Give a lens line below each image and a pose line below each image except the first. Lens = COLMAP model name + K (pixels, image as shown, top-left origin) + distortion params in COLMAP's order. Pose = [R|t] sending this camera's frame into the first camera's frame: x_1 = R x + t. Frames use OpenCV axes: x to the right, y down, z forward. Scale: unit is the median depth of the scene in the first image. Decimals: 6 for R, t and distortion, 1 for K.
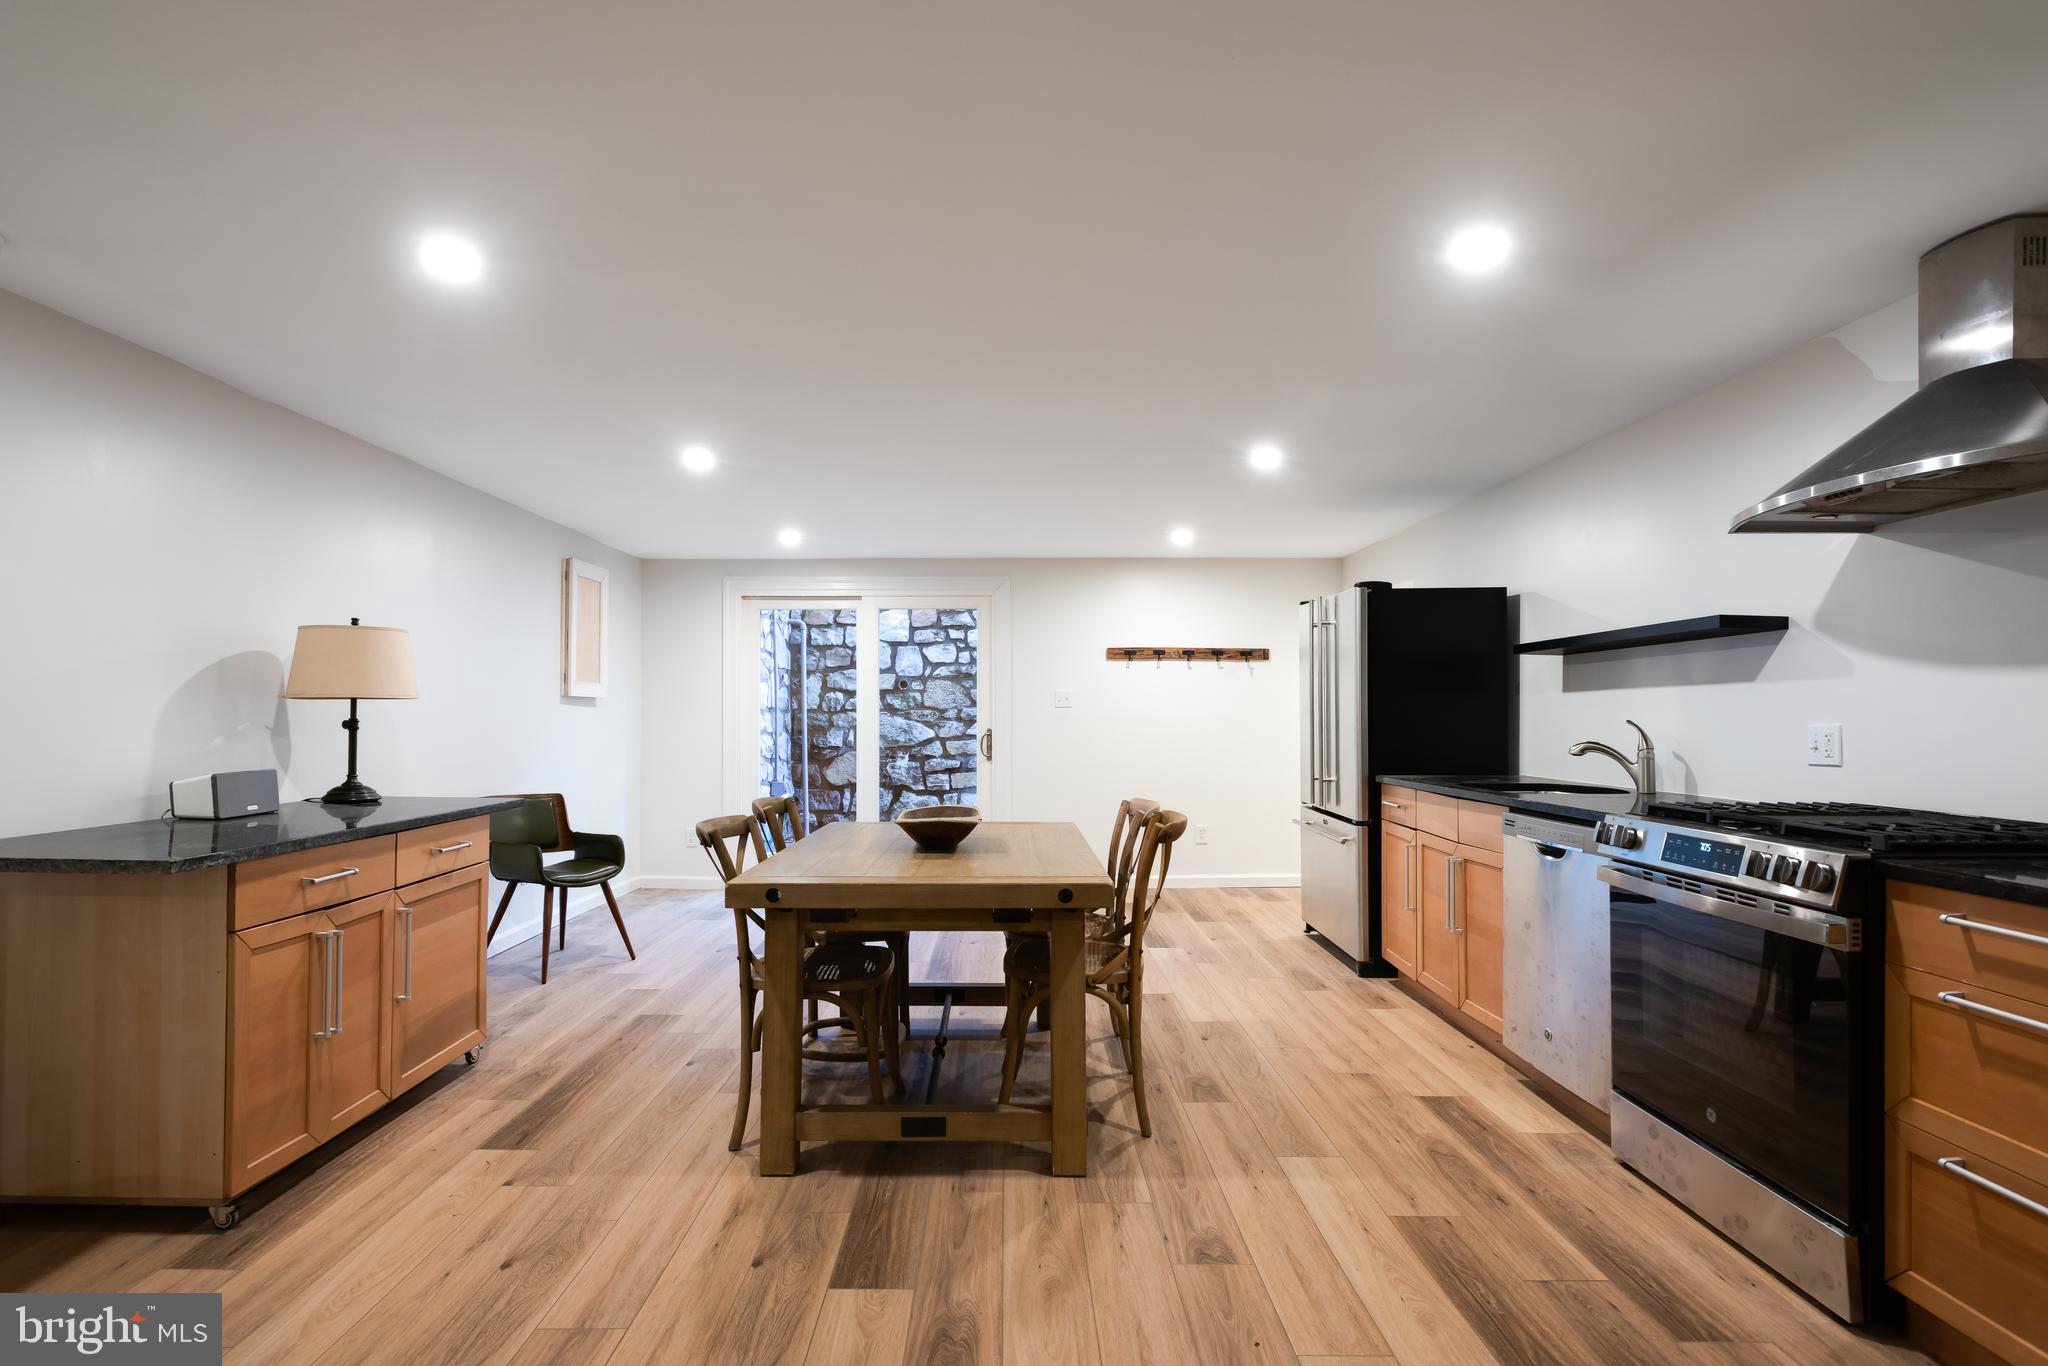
lens RADIAL K [[968.8, 0, 1022.5], [0, 968.8, 703.2], [0, 0, 1]] dist [0.009898, 0.000336]
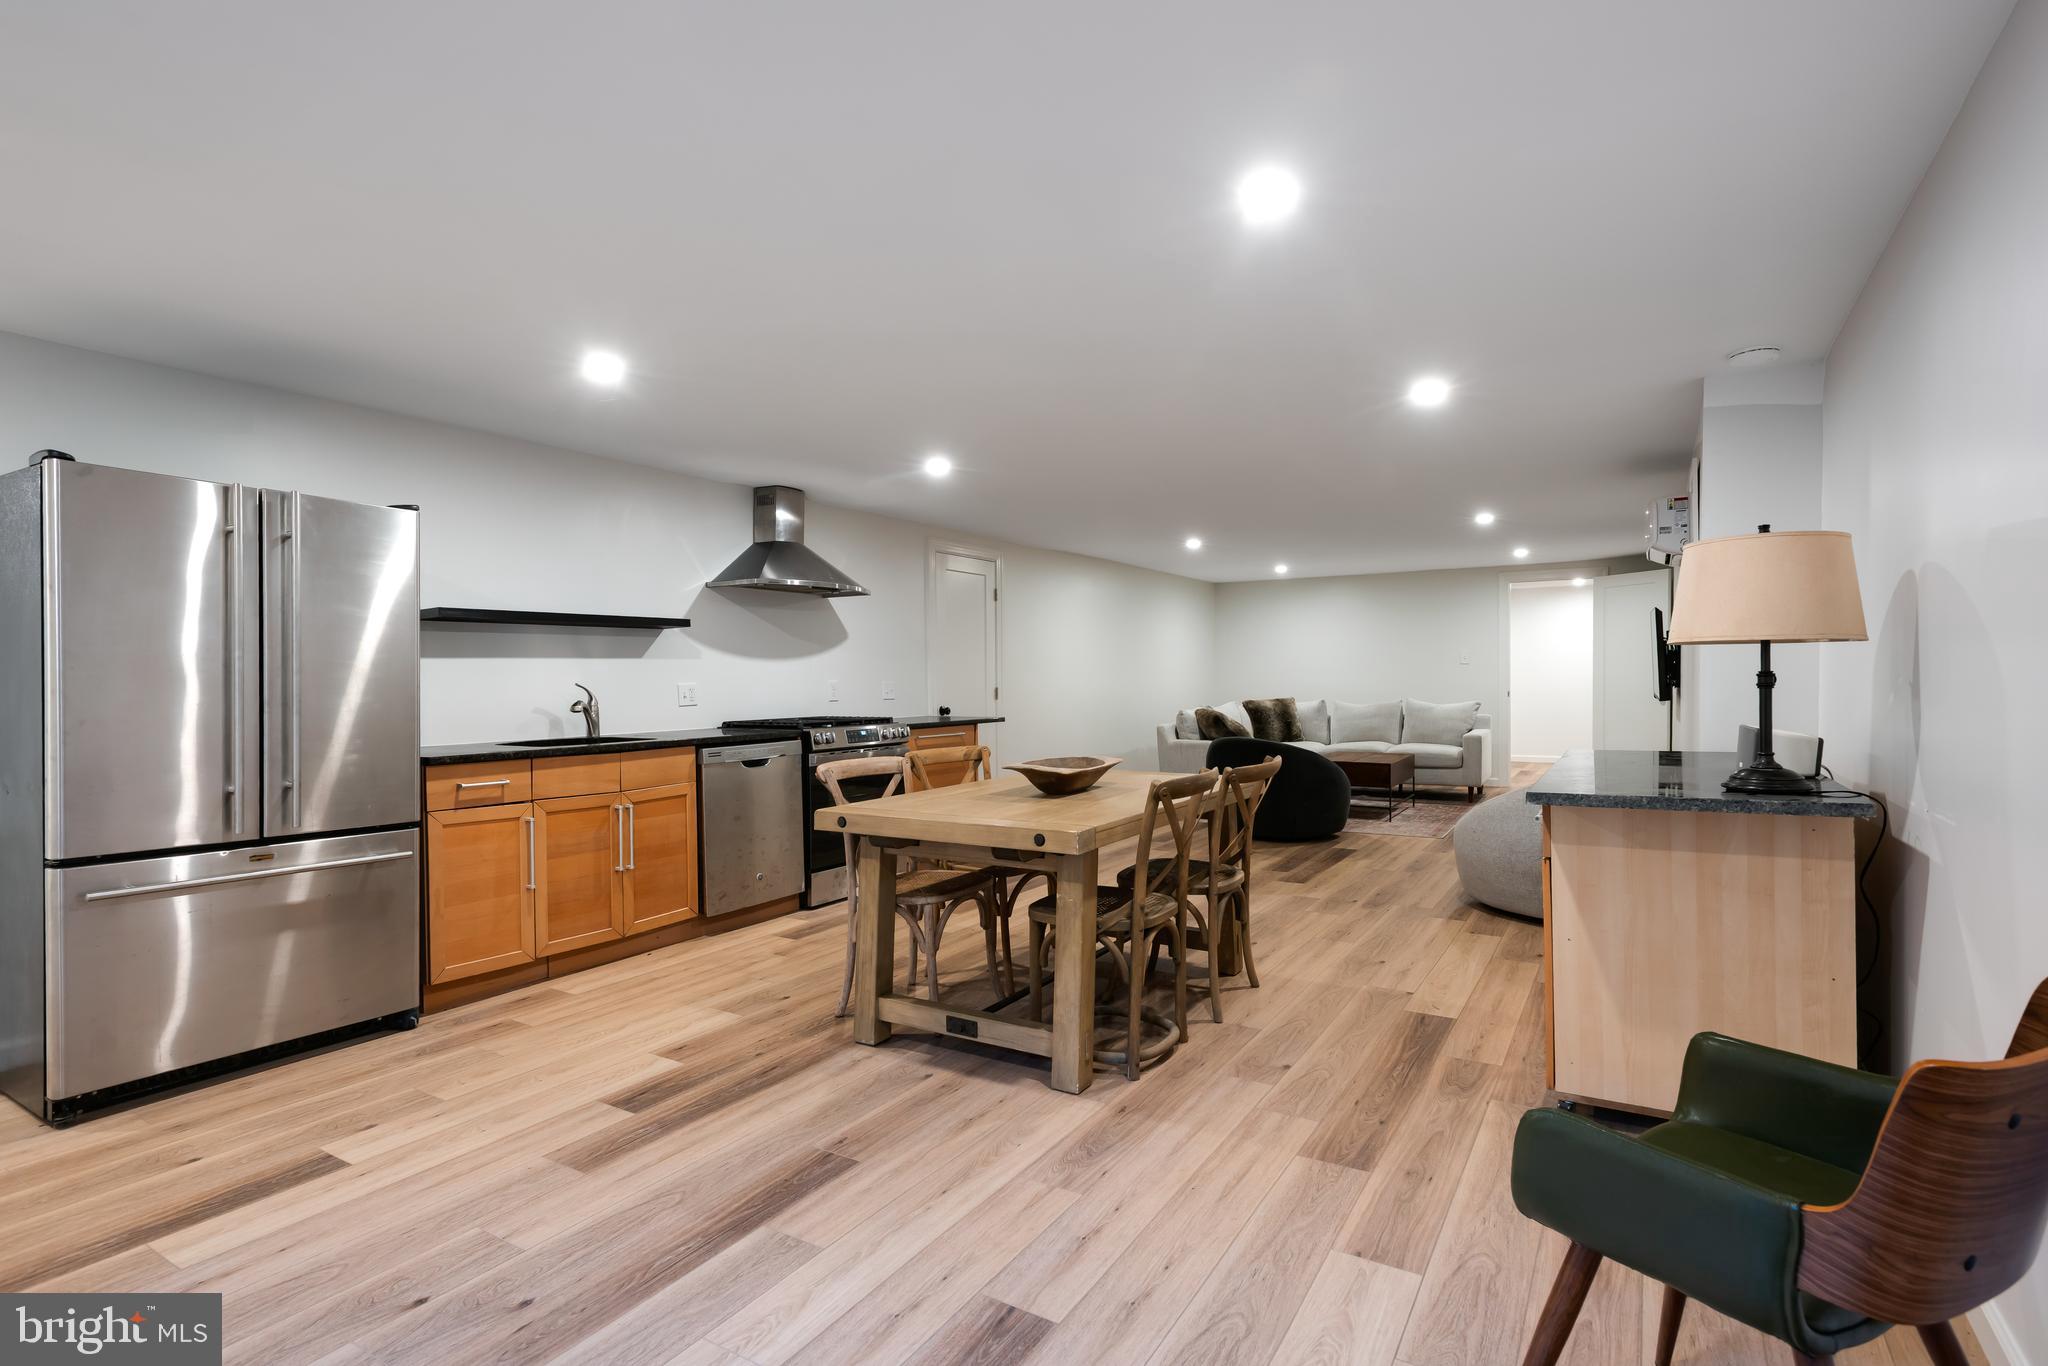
lens RADIAL K [[1045.6, 0, 1000.9], [0, 1045.6, 683.3], [0, 0, 1]] dist [0.023247, -0.000374]
pose [[-0.826319, 0.004976, 0.563181, -0.525787], [0.002599, 0.999984, -0.005021, 0.021704], [-0.563197, -0.002685, -0.826319, 1.525243]]
